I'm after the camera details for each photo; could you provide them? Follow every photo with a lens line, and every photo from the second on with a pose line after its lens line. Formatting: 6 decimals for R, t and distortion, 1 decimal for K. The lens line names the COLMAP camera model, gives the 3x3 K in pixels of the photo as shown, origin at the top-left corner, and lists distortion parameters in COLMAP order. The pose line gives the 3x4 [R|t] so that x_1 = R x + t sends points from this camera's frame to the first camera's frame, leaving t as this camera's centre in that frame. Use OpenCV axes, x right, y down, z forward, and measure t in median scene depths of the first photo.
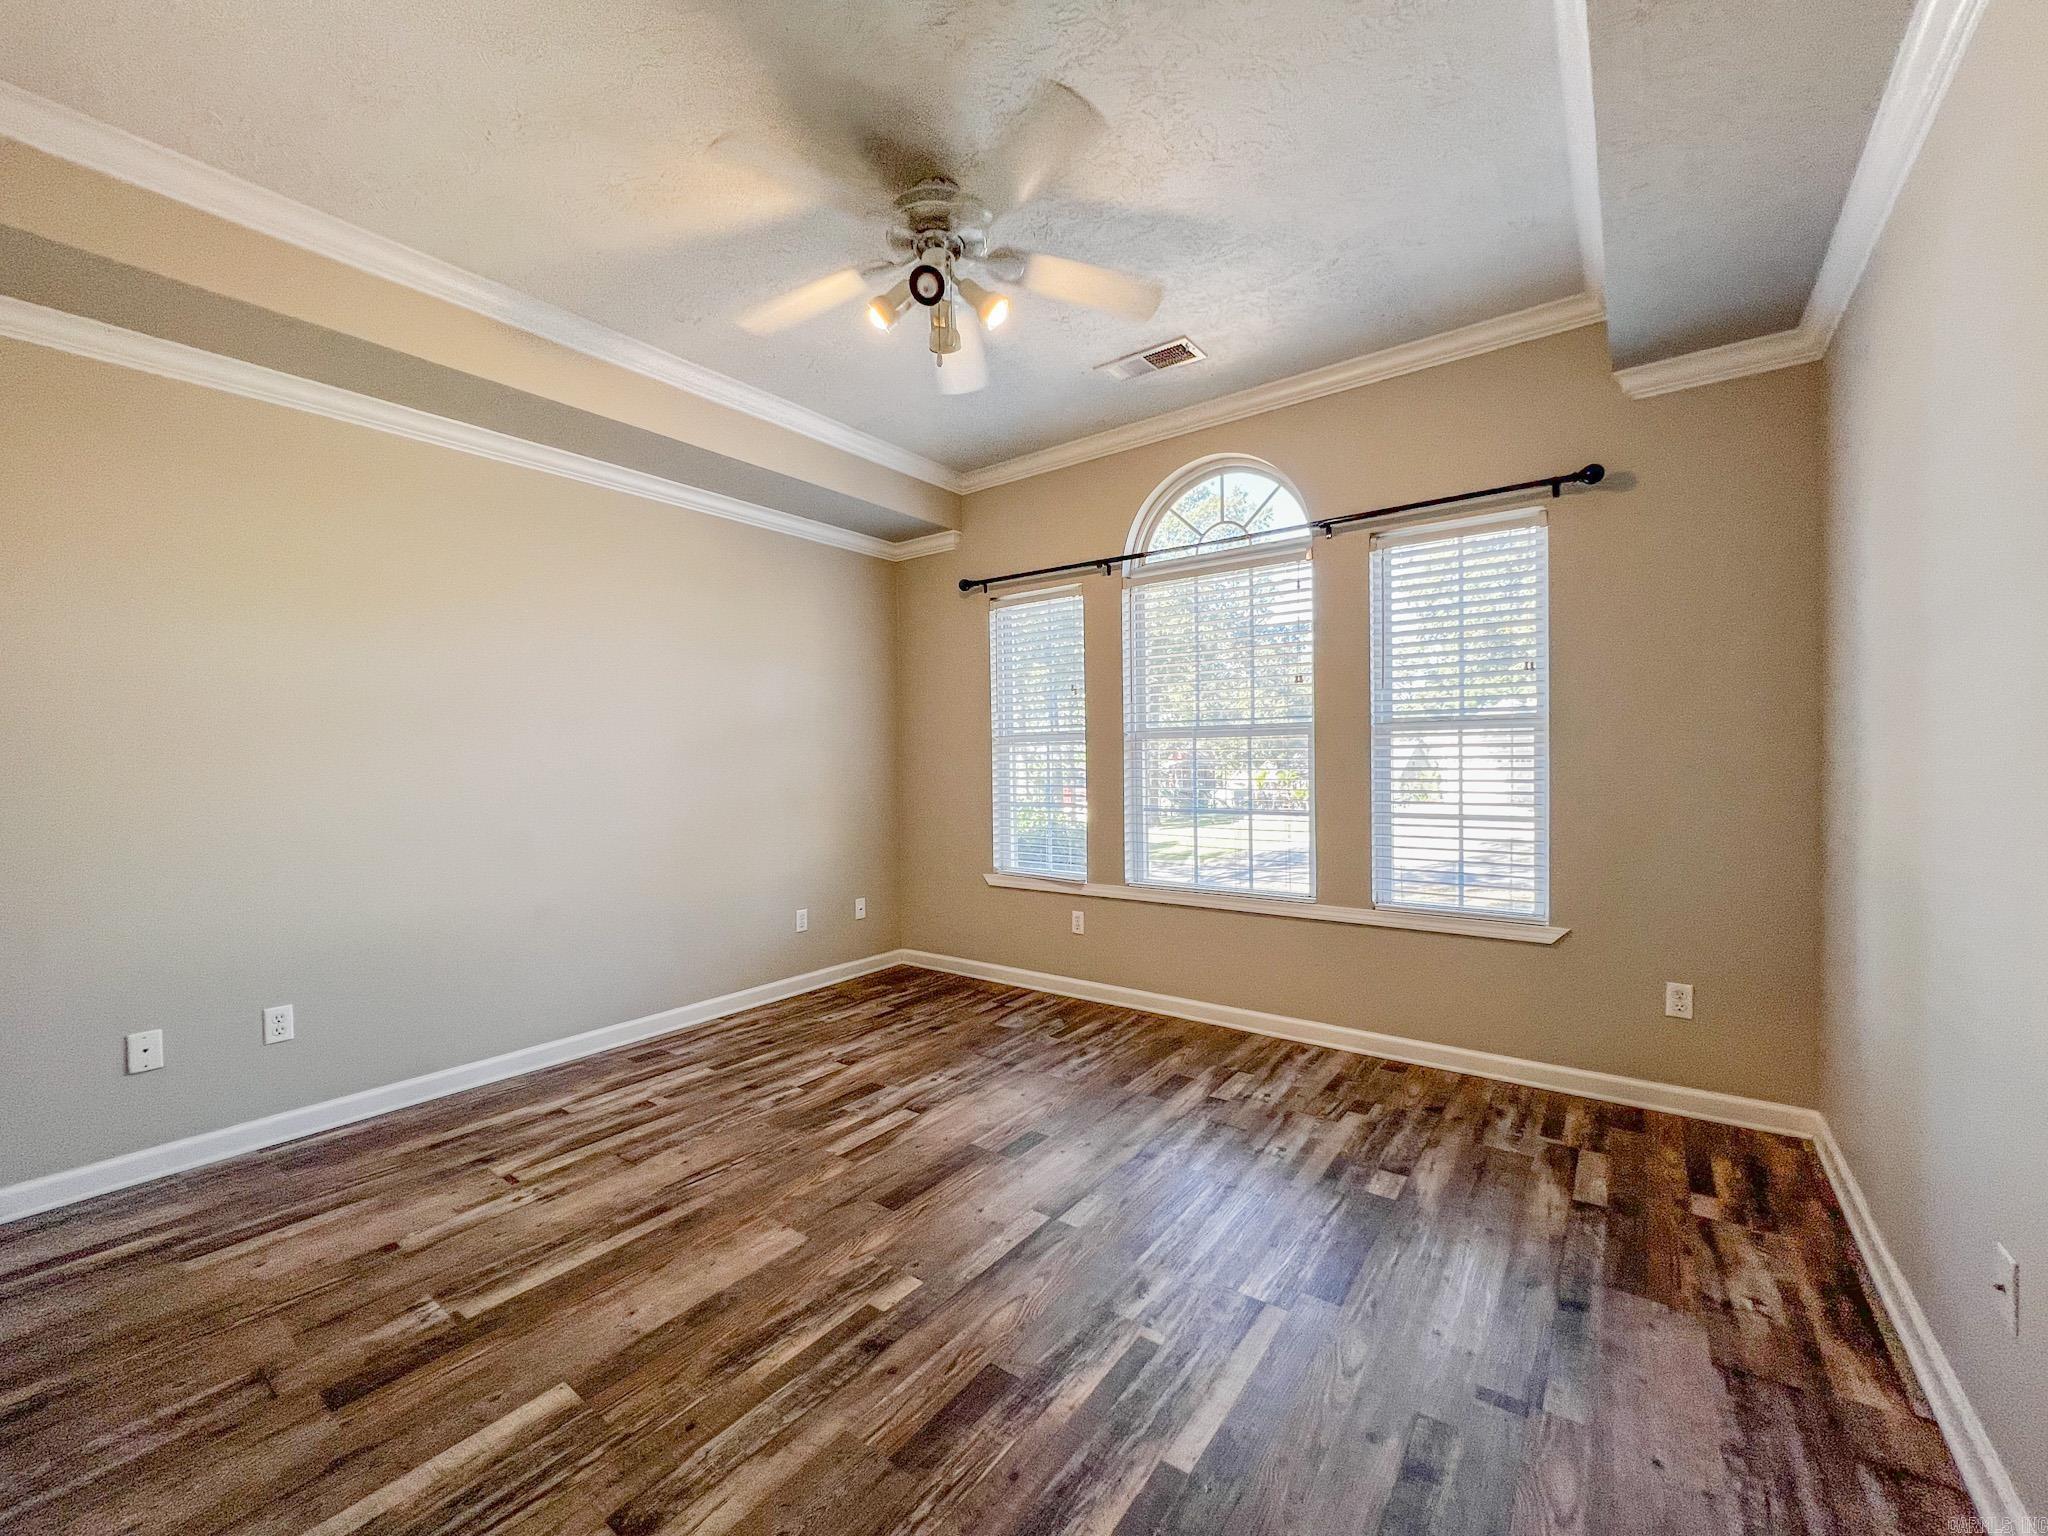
lens RADIAL K [[820.6, 0, 1024.1], [0, 820.6, 762.4], [0, 0, 1]] dist [-0.000506, 0.000146]
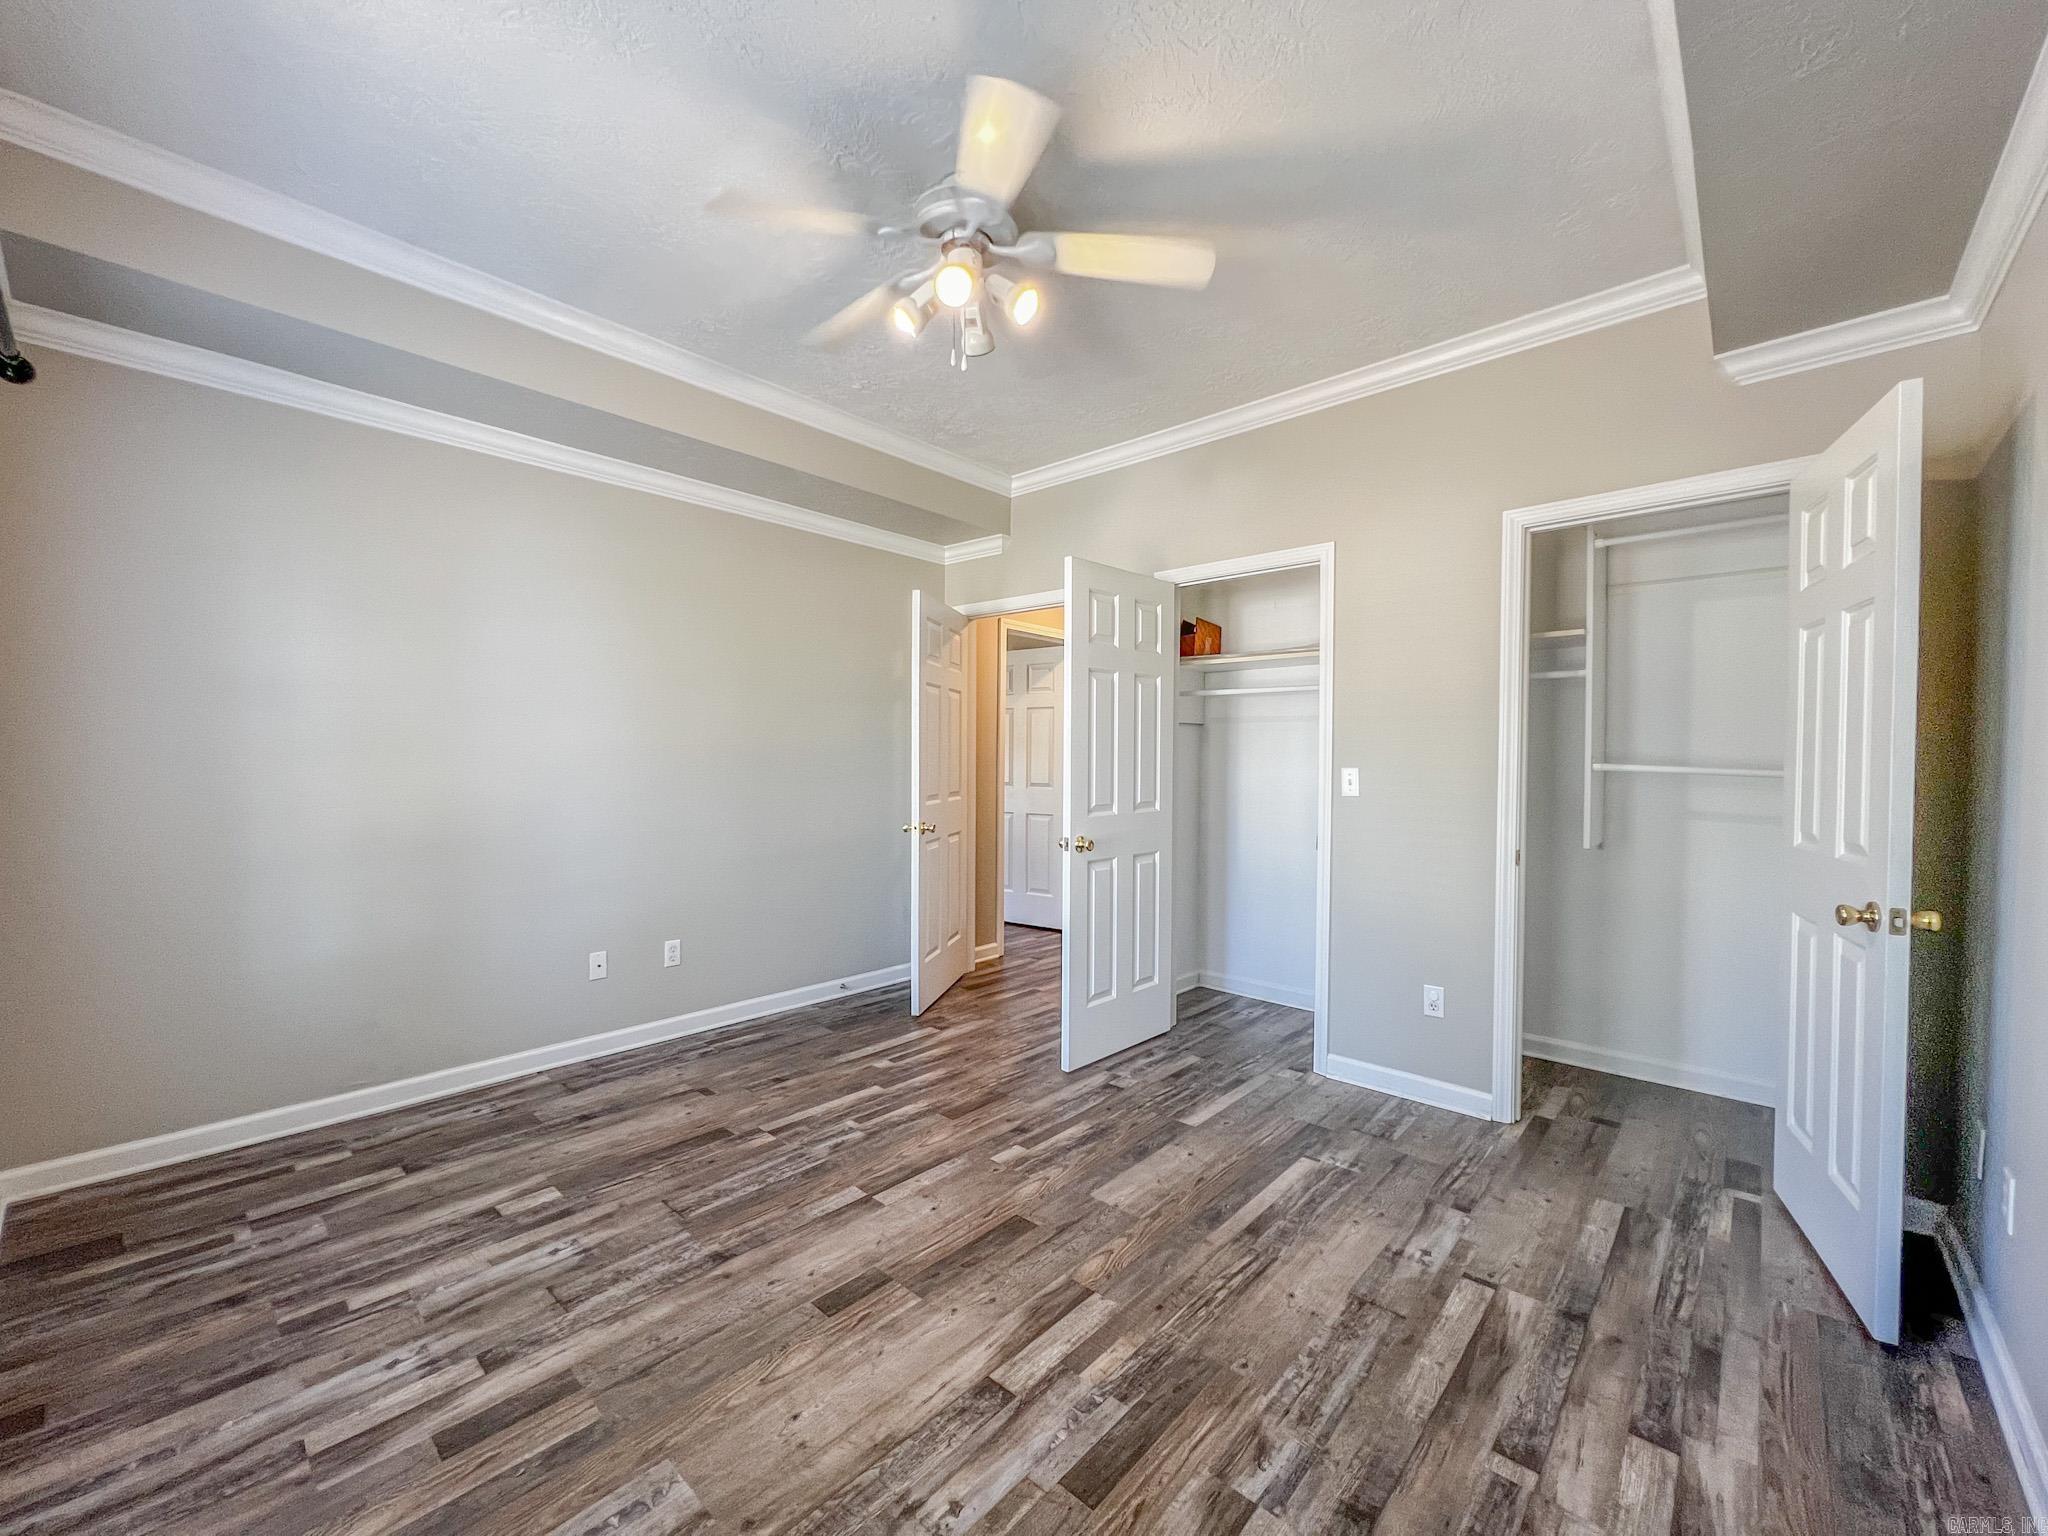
lens RADIAL K [[820.6, 0, 1024.0], [0, 820.6, 769.0], [0, 0, 1]] dist [-0.000506, 0.000146]
pose [[-0.995409, 0.003532, 0.095648, -0.247129], [0.004959, 0.999880, 0.014691, -0.024364], [-0.095585, 0.015098, -0.995307, 1.857279]]
